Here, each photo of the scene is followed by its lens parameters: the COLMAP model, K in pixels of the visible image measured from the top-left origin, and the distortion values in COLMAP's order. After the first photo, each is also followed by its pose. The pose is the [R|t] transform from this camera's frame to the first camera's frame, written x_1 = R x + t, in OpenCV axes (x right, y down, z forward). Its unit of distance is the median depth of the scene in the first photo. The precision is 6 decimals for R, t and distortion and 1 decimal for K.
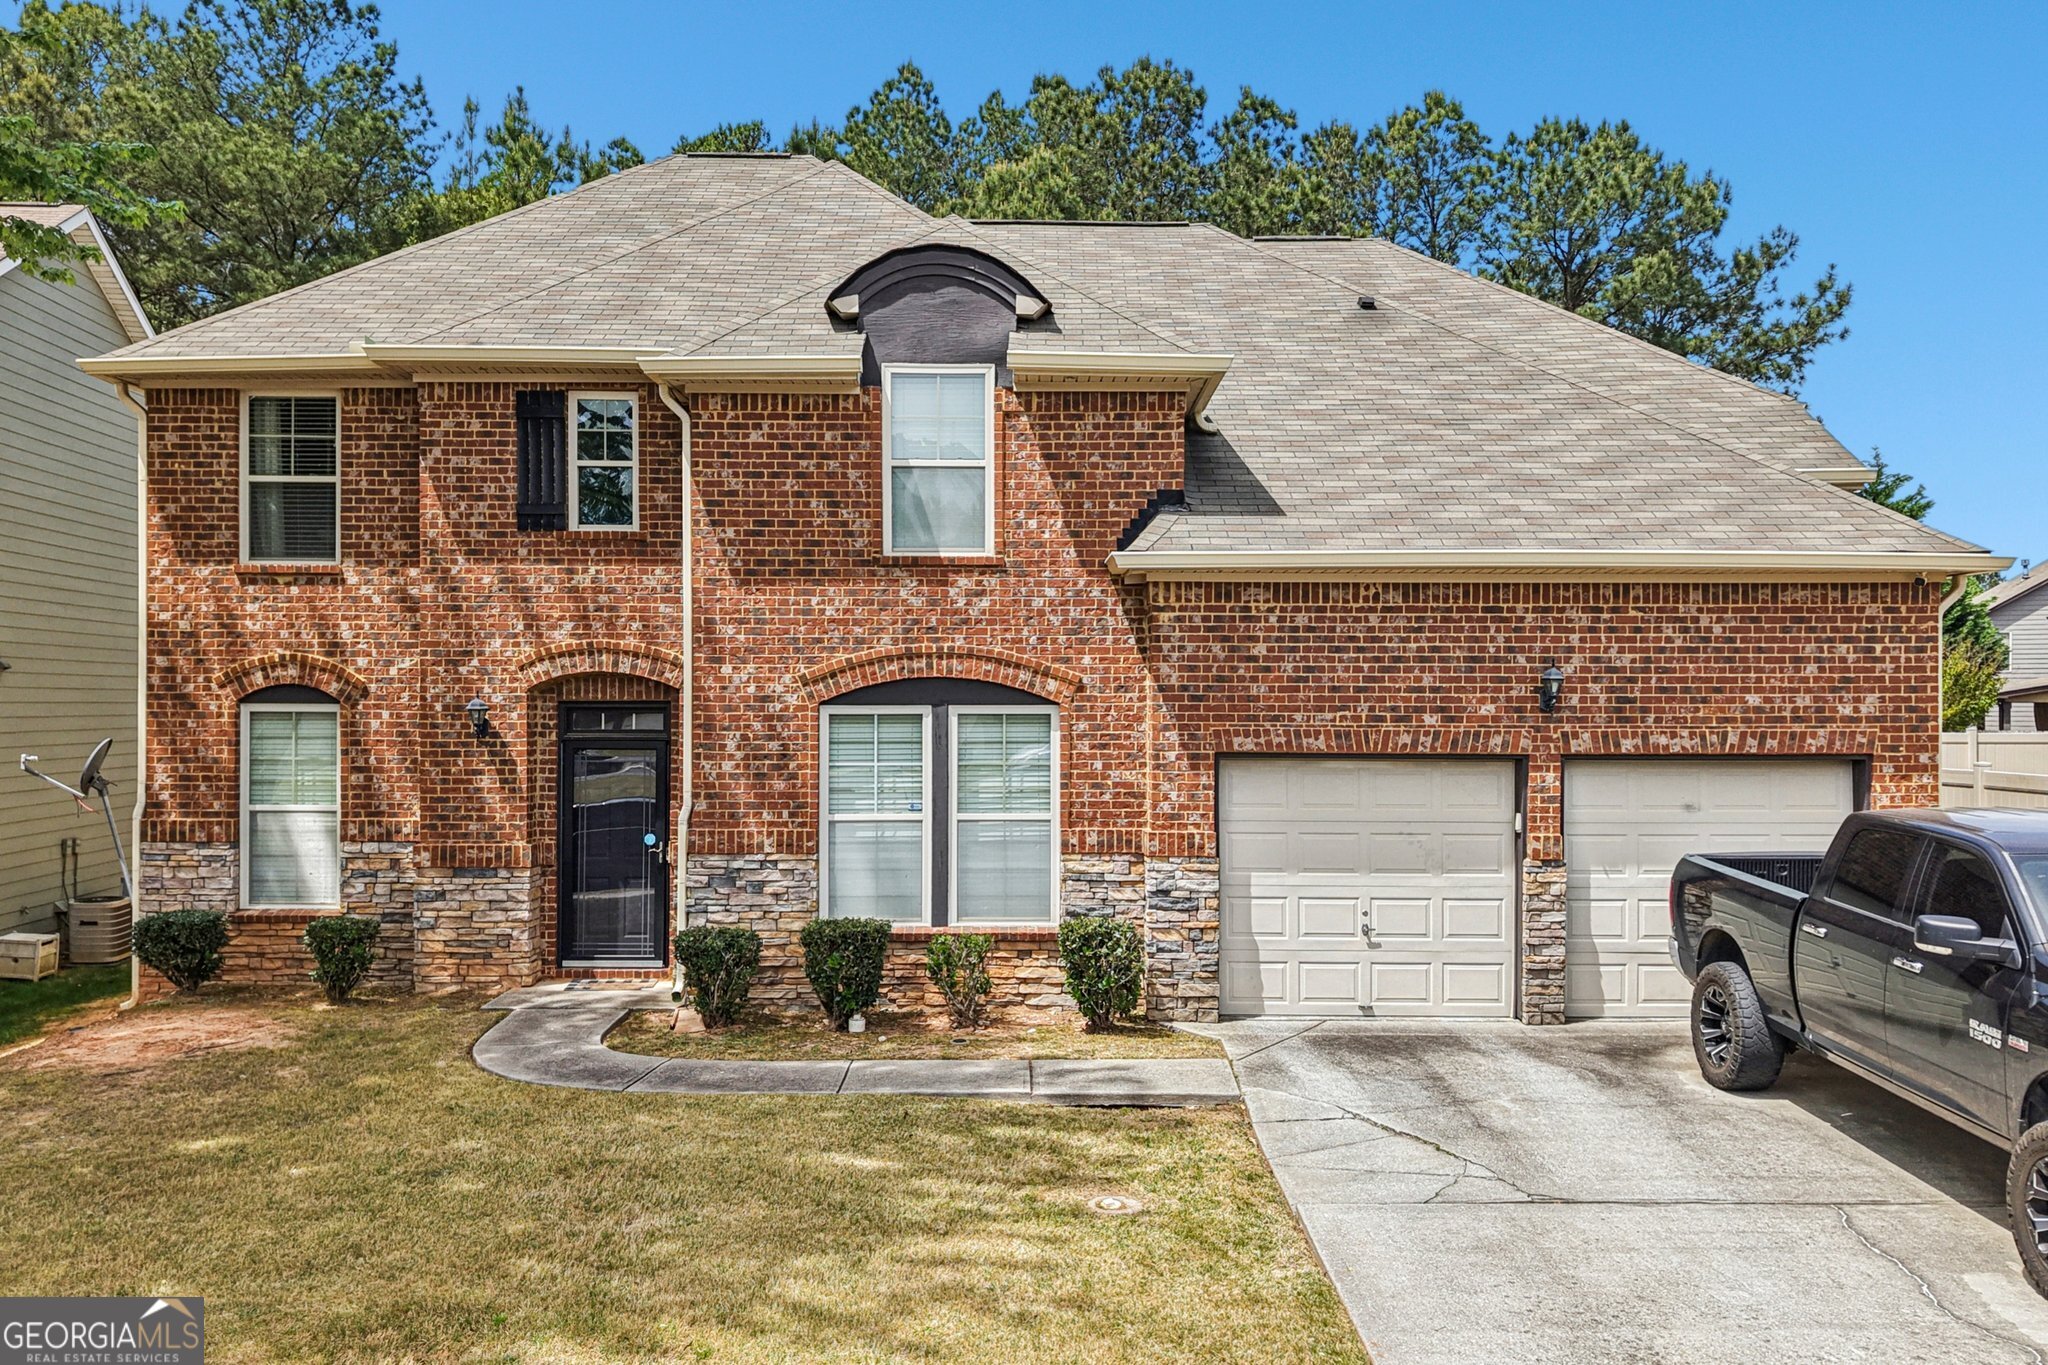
lens RADIAL K [[1632.1, 0, 1018.8], [0, 1632.1, 698.3], [0, 0, 1]] dist [0.088490, -0.164999]
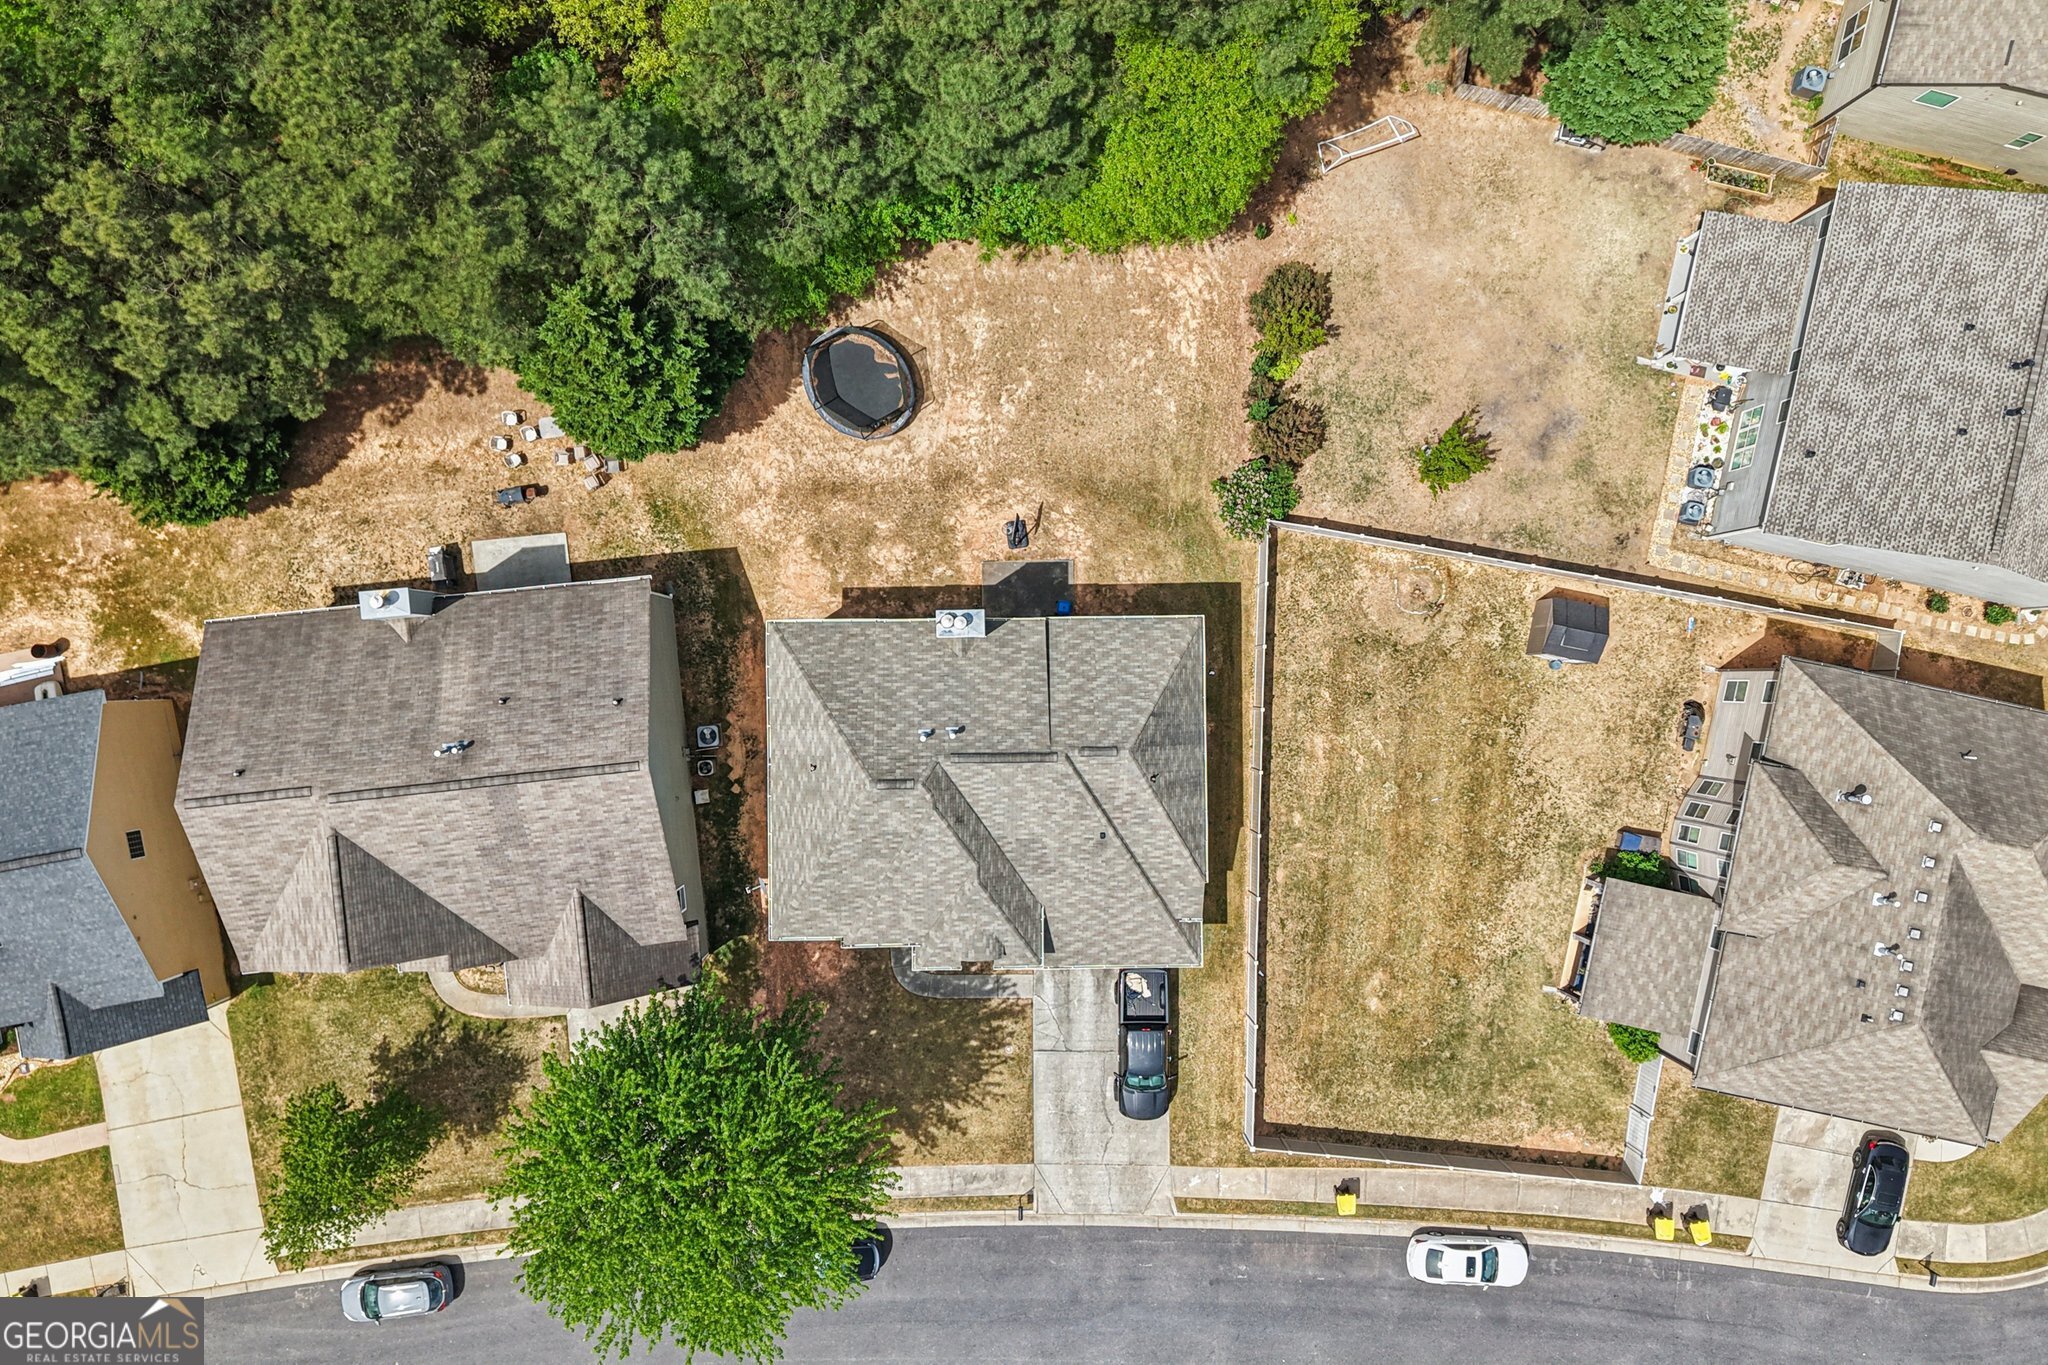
lens RADIAL K [[1641.0, 0, 1020.0], [0, 1641.0, 690.2], [0, 0, 1]] dist [0.098722, -0.186634]
pose [[0.999738, -0.009682, 0.020741, -0.018544], [-0.020899, -0.016578, 0.999644, -4.594305], [-0.009335, -0.999816, -0.016776, 1.786081]]
